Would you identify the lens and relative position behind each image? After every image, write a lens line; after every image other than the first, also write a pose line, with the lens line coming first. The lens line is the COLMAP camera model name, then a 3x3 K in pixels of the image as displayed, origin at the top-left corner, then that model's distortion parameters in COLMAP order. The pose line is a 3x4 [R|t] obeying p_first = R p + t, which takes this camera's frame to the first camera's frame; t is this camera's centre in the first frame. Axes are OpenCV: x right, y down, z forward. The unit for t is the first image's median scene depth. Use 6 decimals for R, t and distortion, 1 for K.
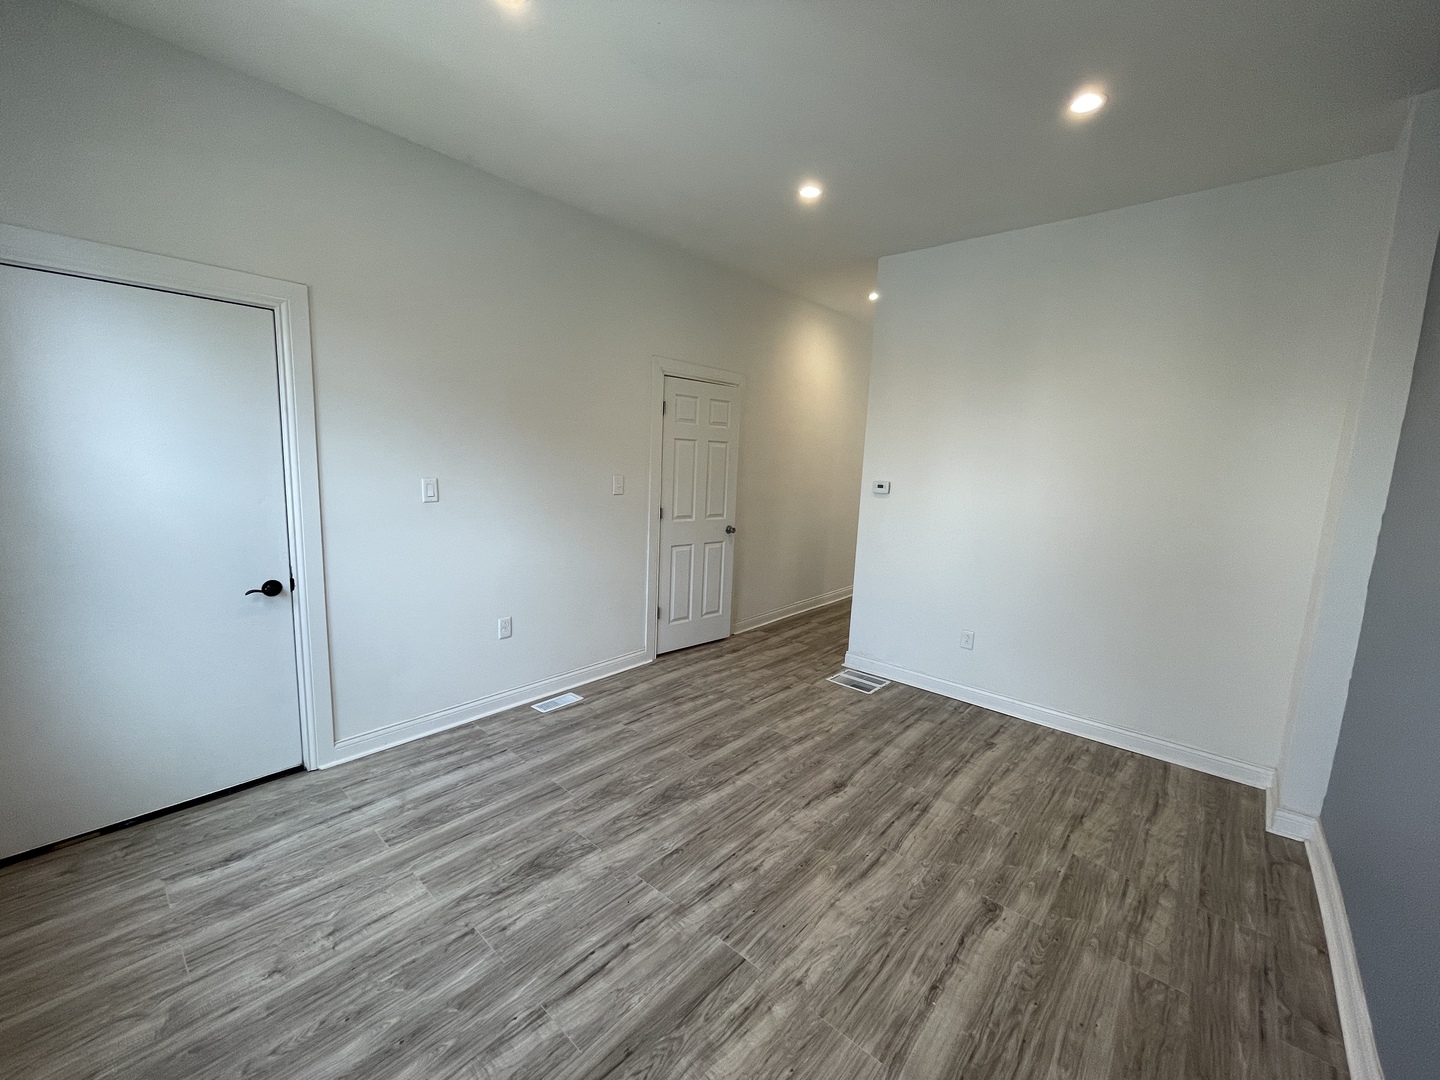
lens RADIAL K [[585.2, 0, 718.3], [0, 585.2, 539.7], [0, 0, 1]] dist [-0.009628, 0.005841]
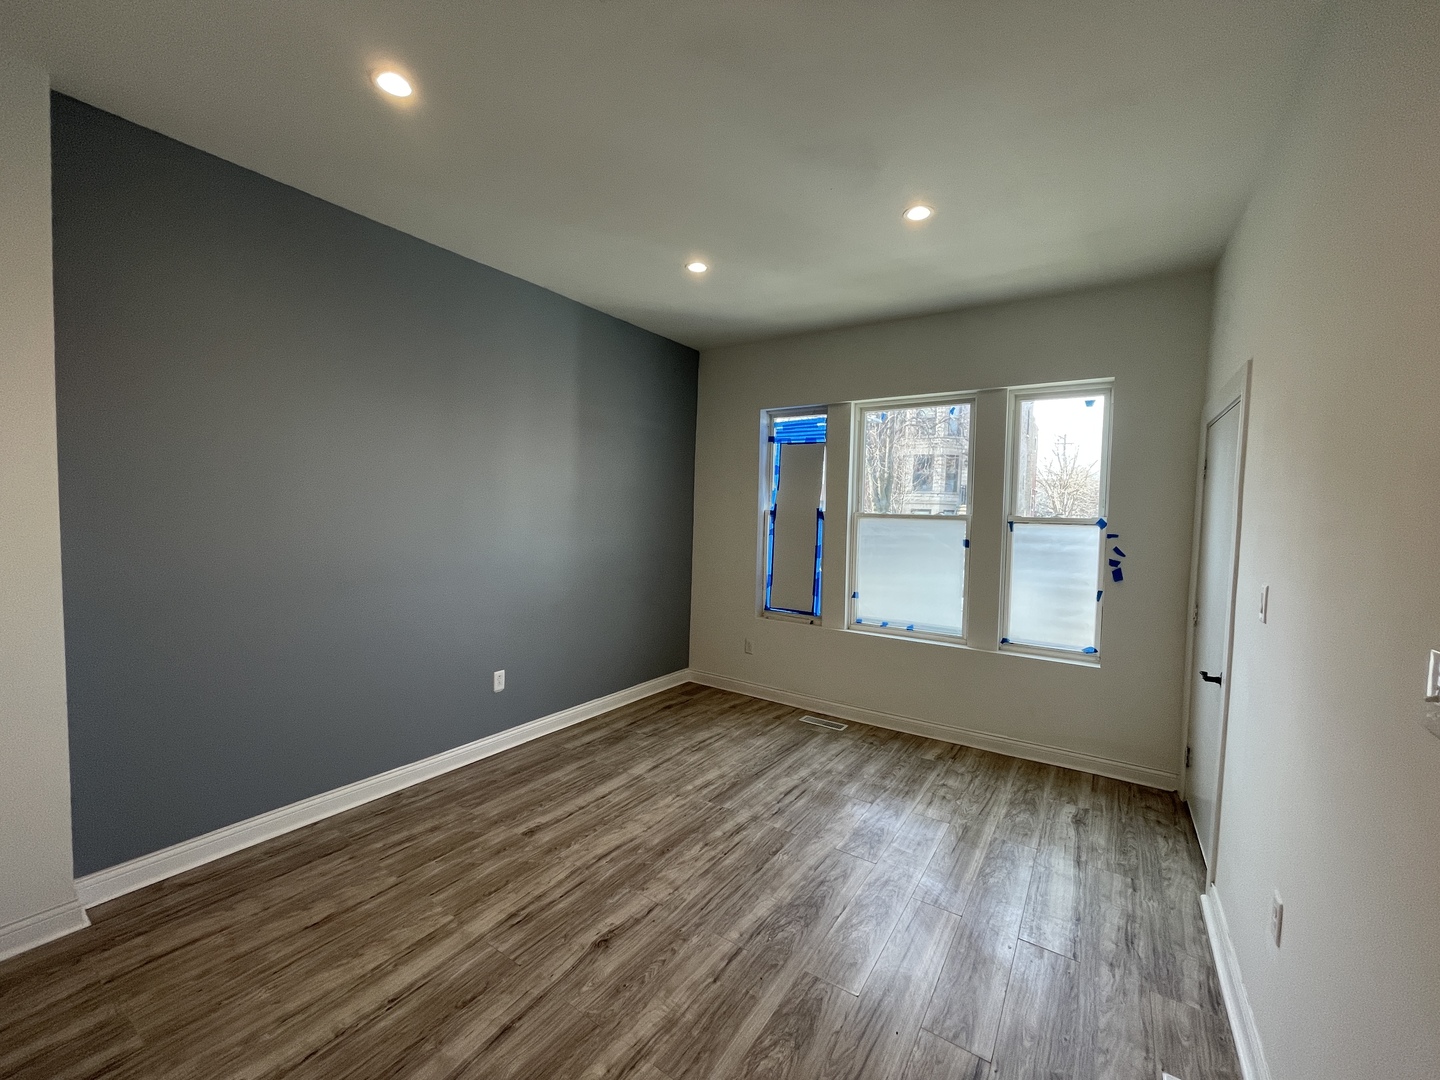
lens RADIAL K [[585.2, 0, 718.3], [0, 585.2, 539.7], [0, 0, 1]] dist [-0.009628, 0.005841]
pose [[-0.989523, -0.059137, -0.131707, 0.230918], [-0.084226, 0.977391, 0.193938, -0.294722], [0.117261, 0.203000, -0.972132, 2.005012]]
